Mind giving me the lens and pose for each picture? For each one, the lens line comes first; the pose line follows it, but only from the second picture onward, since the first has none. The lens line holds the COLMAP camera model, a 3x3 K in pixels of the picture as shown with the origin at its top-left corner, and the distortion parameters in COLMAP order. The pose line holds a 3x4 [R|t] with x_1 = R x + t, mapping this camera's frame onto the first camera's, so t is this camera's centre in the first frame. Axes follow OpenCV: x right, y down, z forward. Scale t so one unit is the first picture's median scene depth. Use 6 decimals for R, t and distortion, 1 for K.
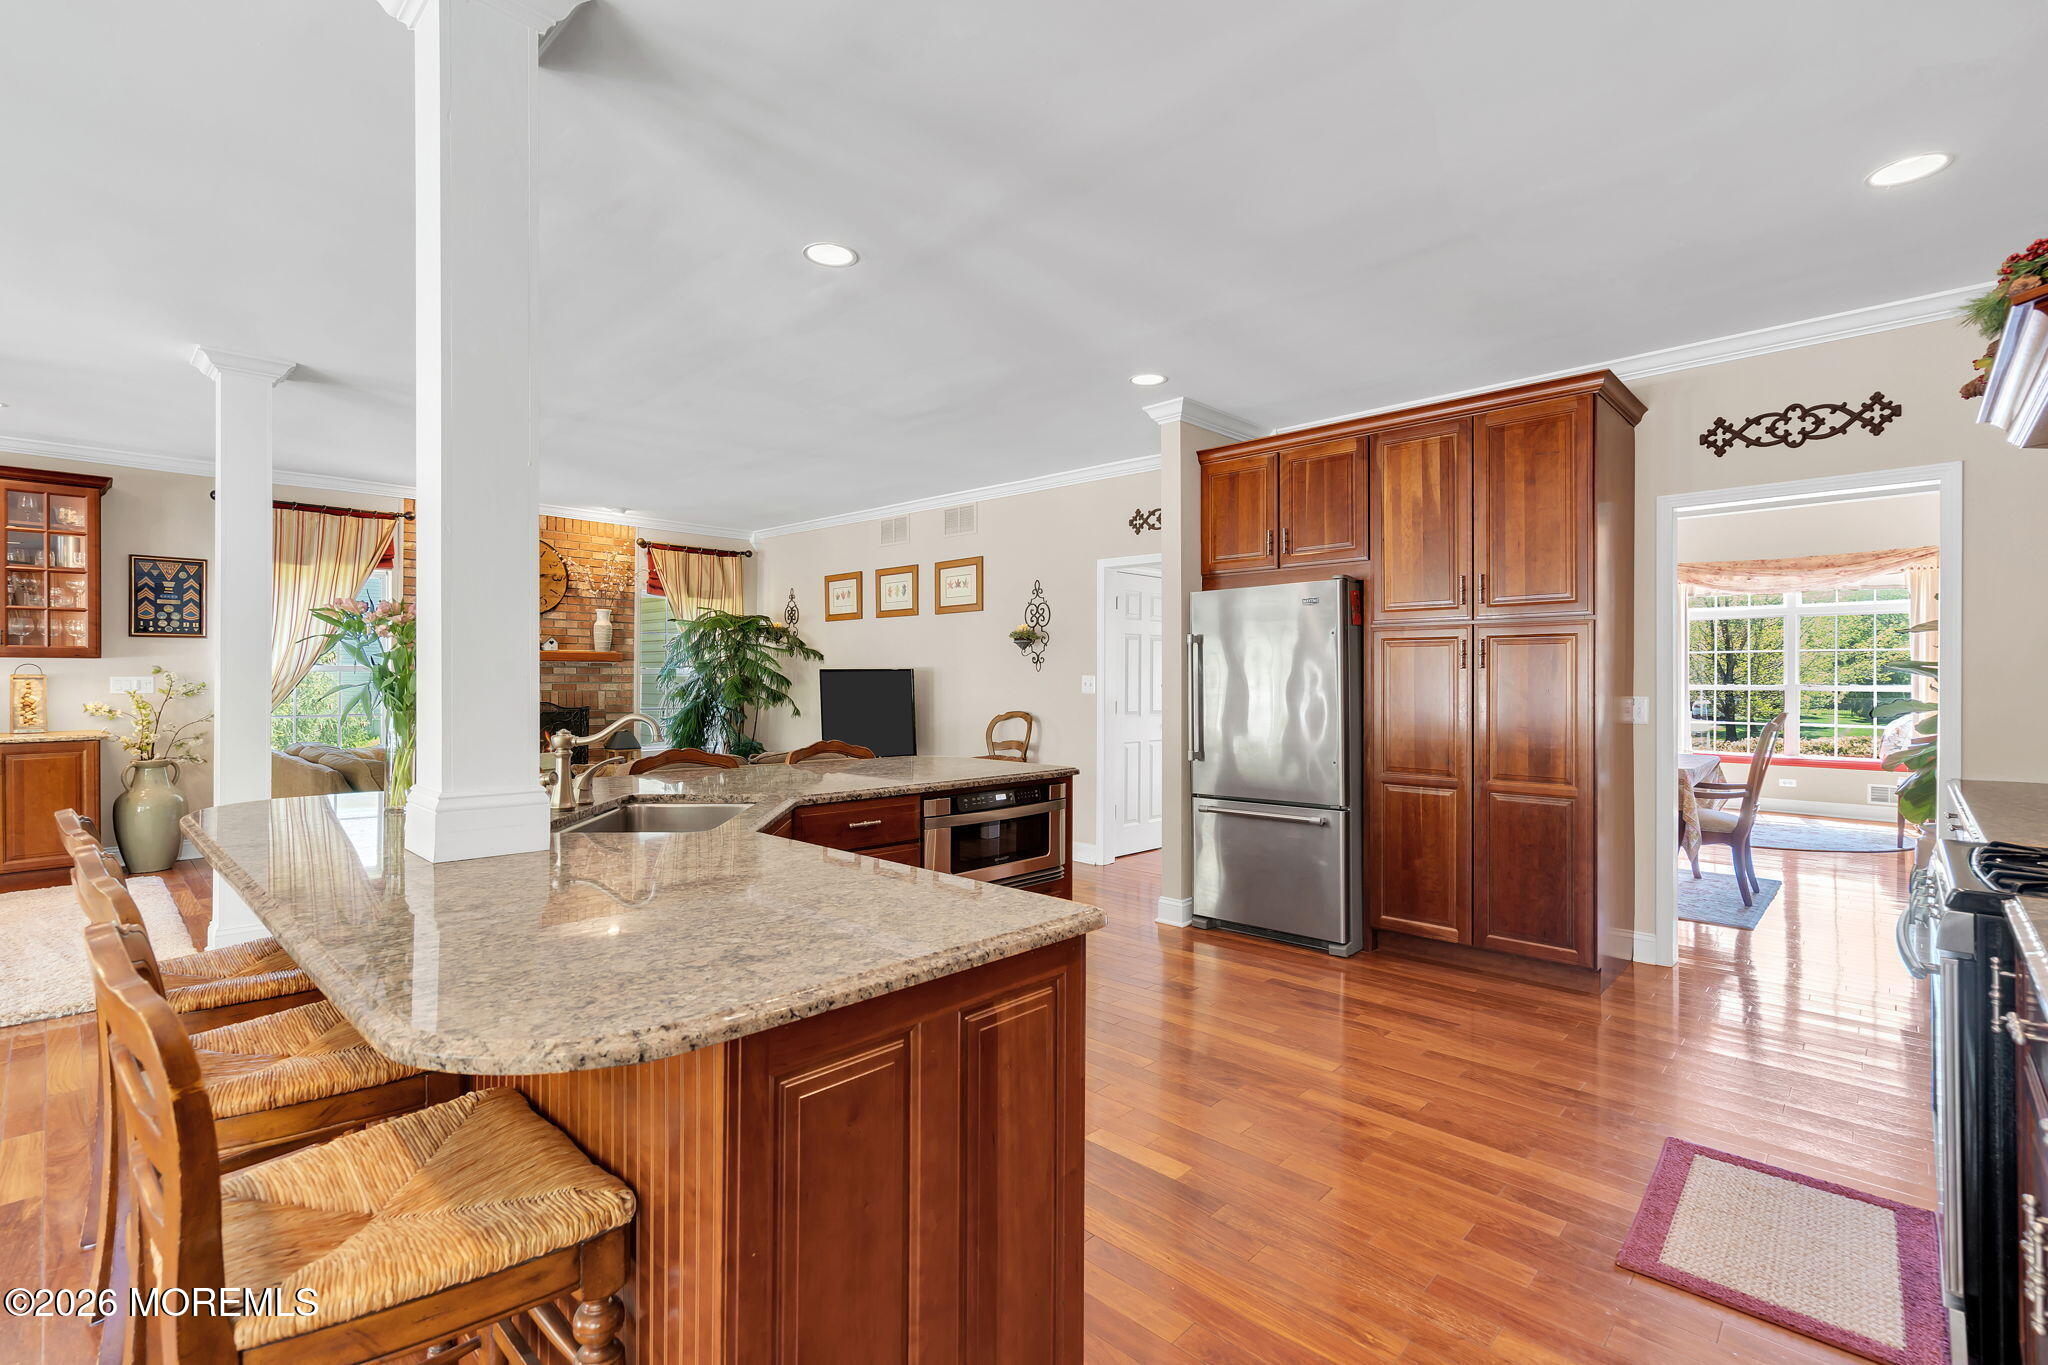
lens RADIAL K [[922.7, 0, 1014.4], [0, 922.7, 678.7], [0, 0, 1]] dist [0.000938, 0.001401]
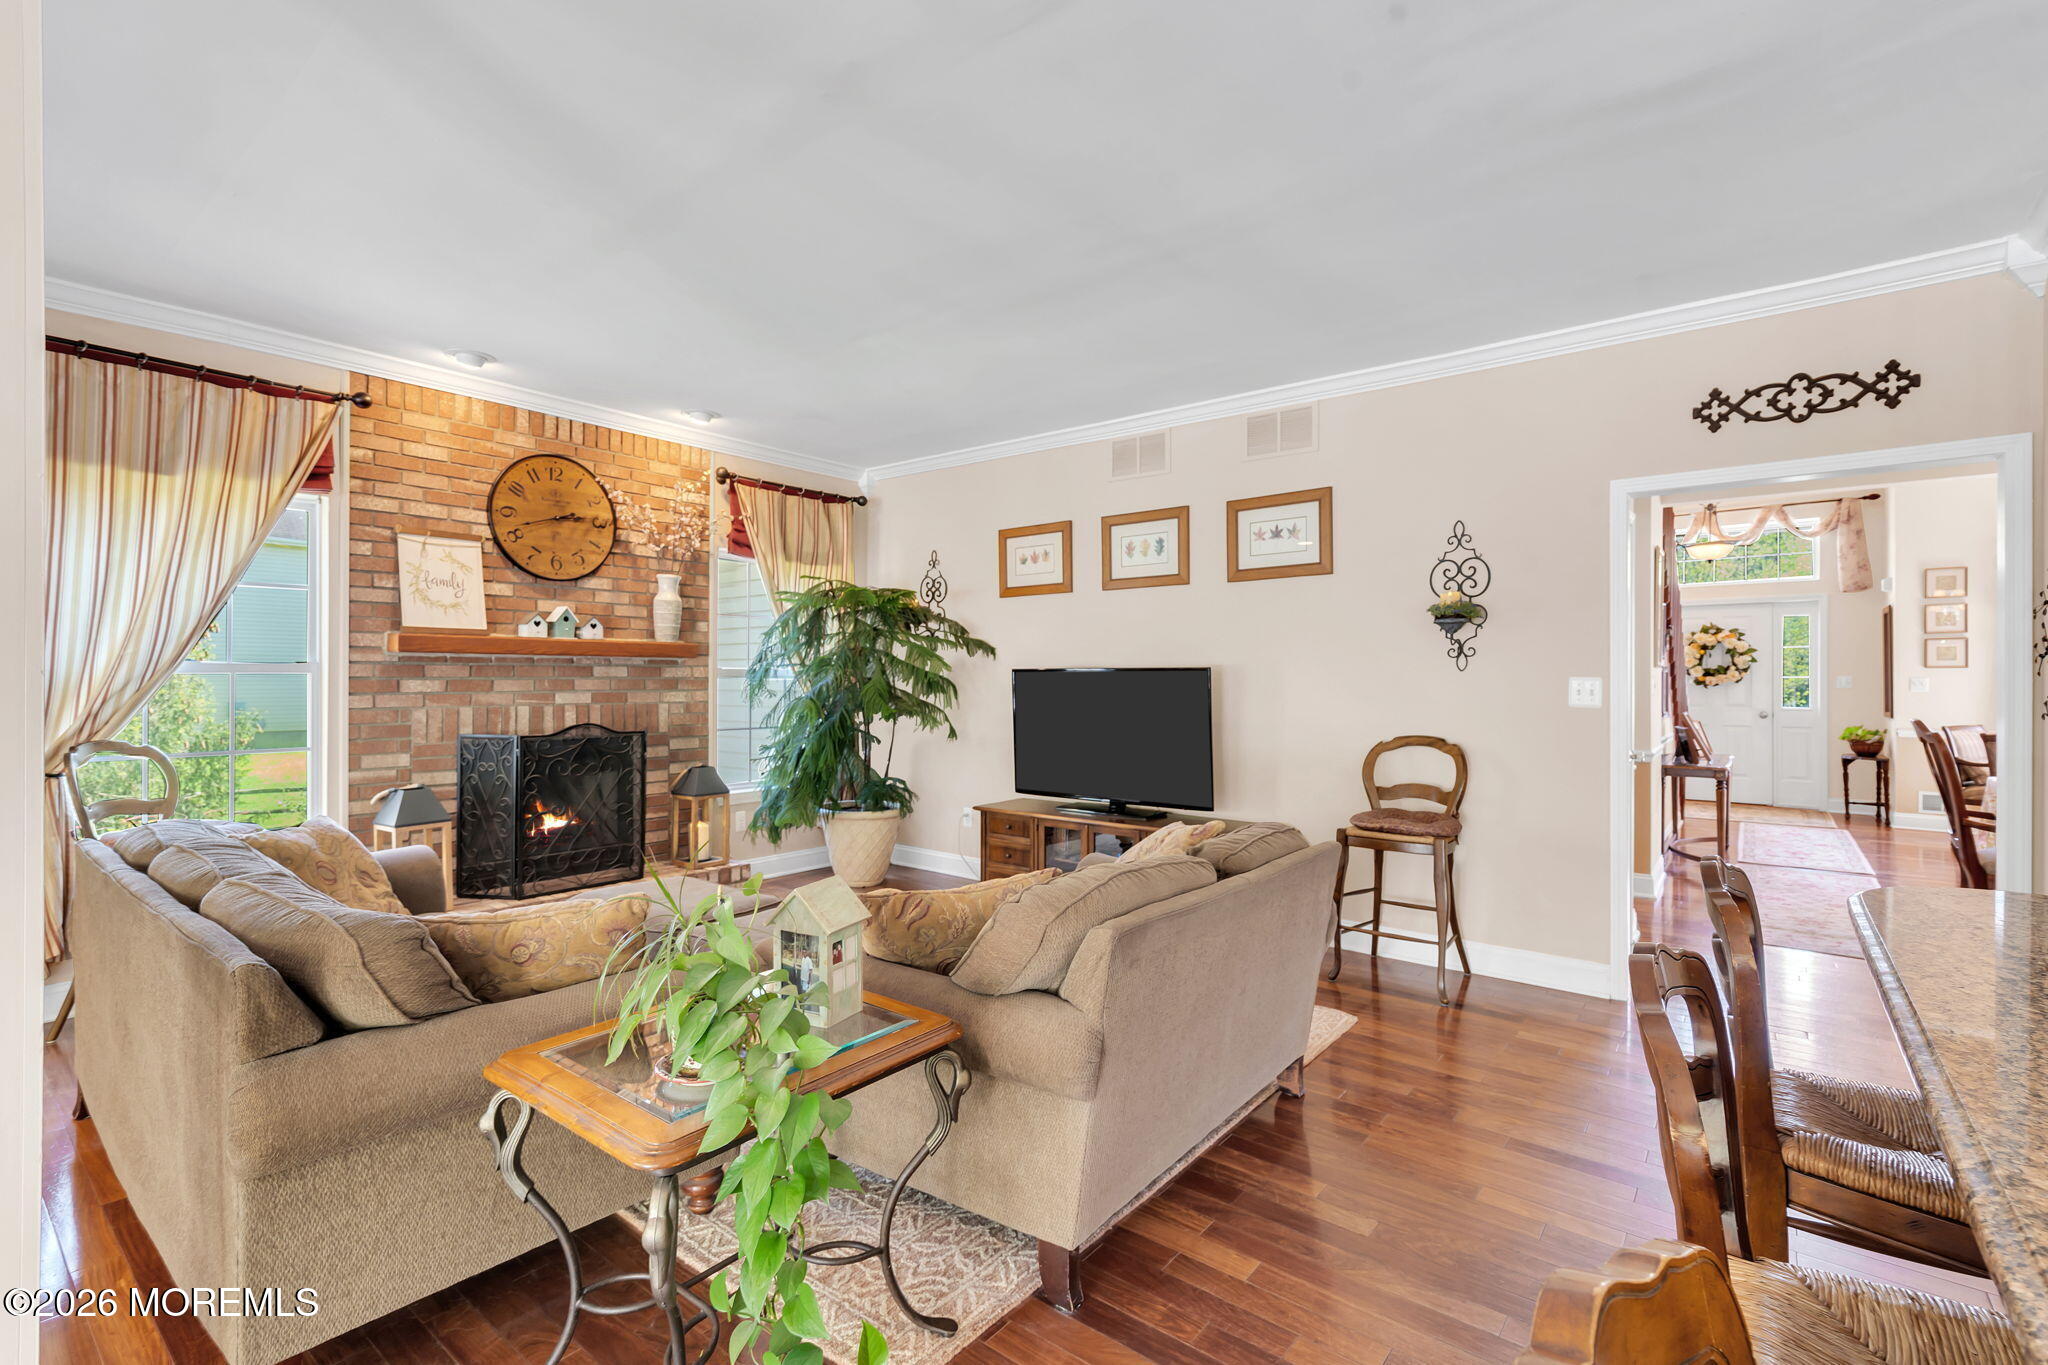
lens RADIAL K [[922.7, 0, 1014.4], [0, 922.7, 678.7], [0, 0, 1]] dist [0.000938, 0.001401]
pose [[0.996229, -0.002674, 0.086721, -0.349360], [0.002833, 0.999995, -0.001704, -0.002626], [-0.086716, 0.001943, 0.996231, 0.456992]]
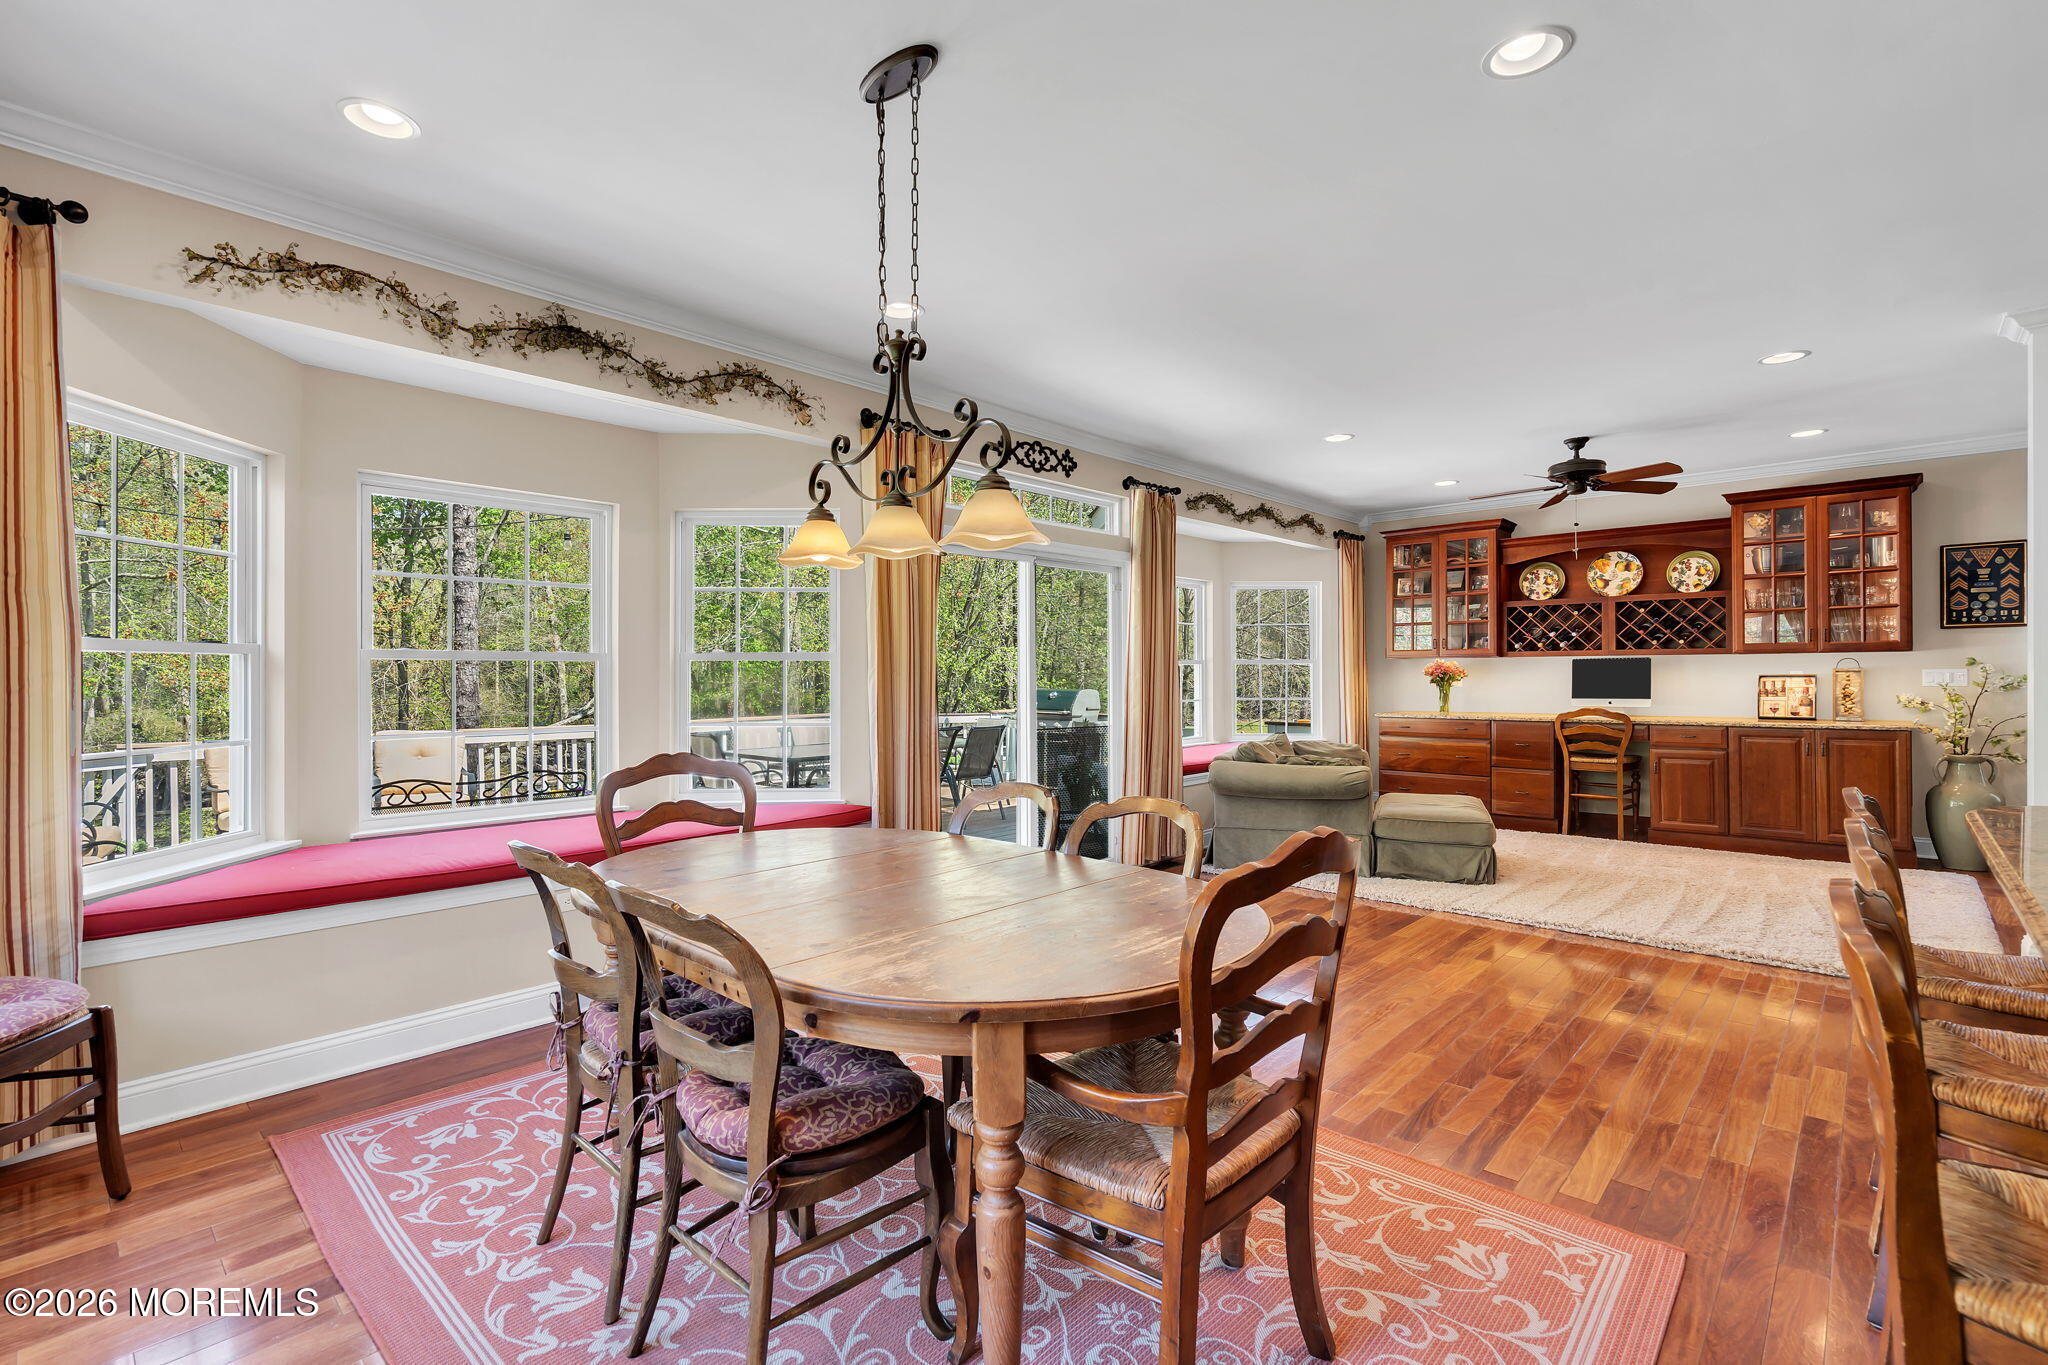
lens RADIAL K [[927.1, 0, 1003.4], [0, 927.1, 675.4], [0, 0, 1]] dist [-0.001338, 0.001064]
pose [[0.006177, -0.000258, -0.999981, 0.030222], [0.004690, 0.999989, -0.000229, 0.000162], [0.999970, -0.004688, 0.006178, -0.012384]]
